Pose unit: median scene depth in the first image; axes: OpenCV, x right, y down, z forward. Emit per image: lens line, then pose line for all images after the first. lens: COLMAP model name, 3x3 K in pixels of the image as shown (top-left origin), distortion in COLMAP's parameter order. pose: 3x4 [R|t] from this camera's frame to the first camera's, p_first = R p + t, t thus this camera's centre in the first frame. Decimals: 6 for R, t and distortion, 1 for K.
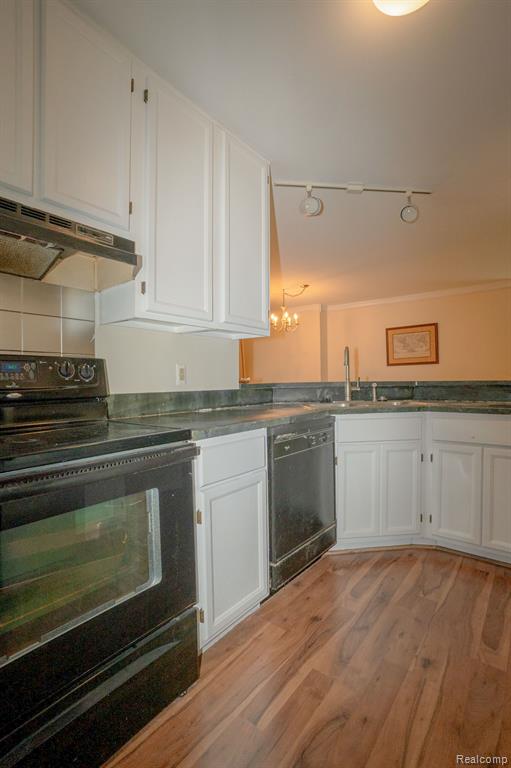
lens RADIAL K [[357.2, 0, 258.9], [0, 357.2, 381.8], [0, 0, 1]] dist [-0.032140, 0.005693]
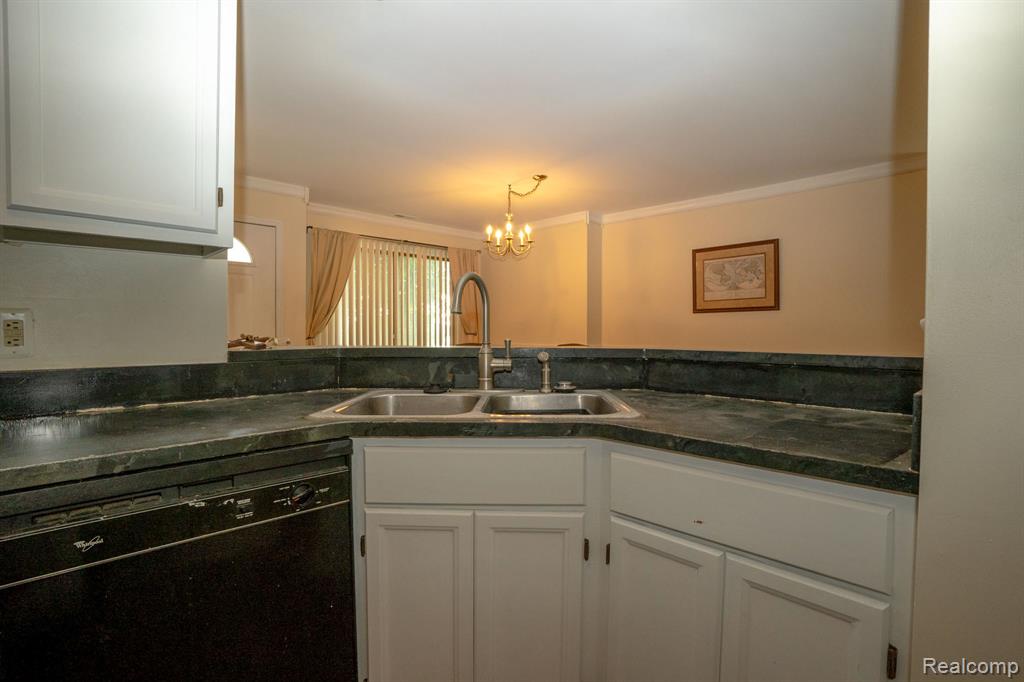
lens RADIAL K [[476.3, 0, 507.5], [0, 476.3, 339.5], [0, 0, 1]] dist [-0.032140, 0.005693]
pose [[0.990662, 0.018330, -0.135100, 0.355849], [-0.015614, 0.999655, 0.021135, -0.025395], [0.135441, -0.018829, 0.990607, 0.373199]]
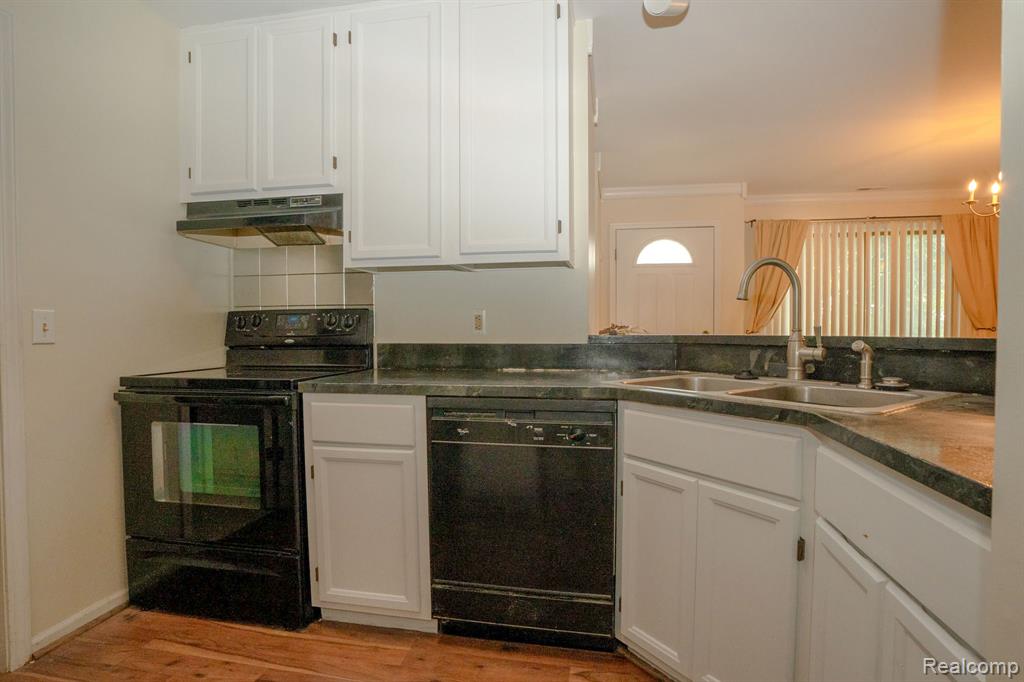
lens RADIAL K [[500.9, 0, 528.1], [0, 500.9, 338.8], [0, 0, 1]] dist [-0.043978, 0.001502]
pose [[0.486849, 0.030269, -0.872962, 0.611074], [-0.003520, 0.999459, 0.032692, -0.015026], [0.873479, -0.012843, 0.486692, 0.407449]]
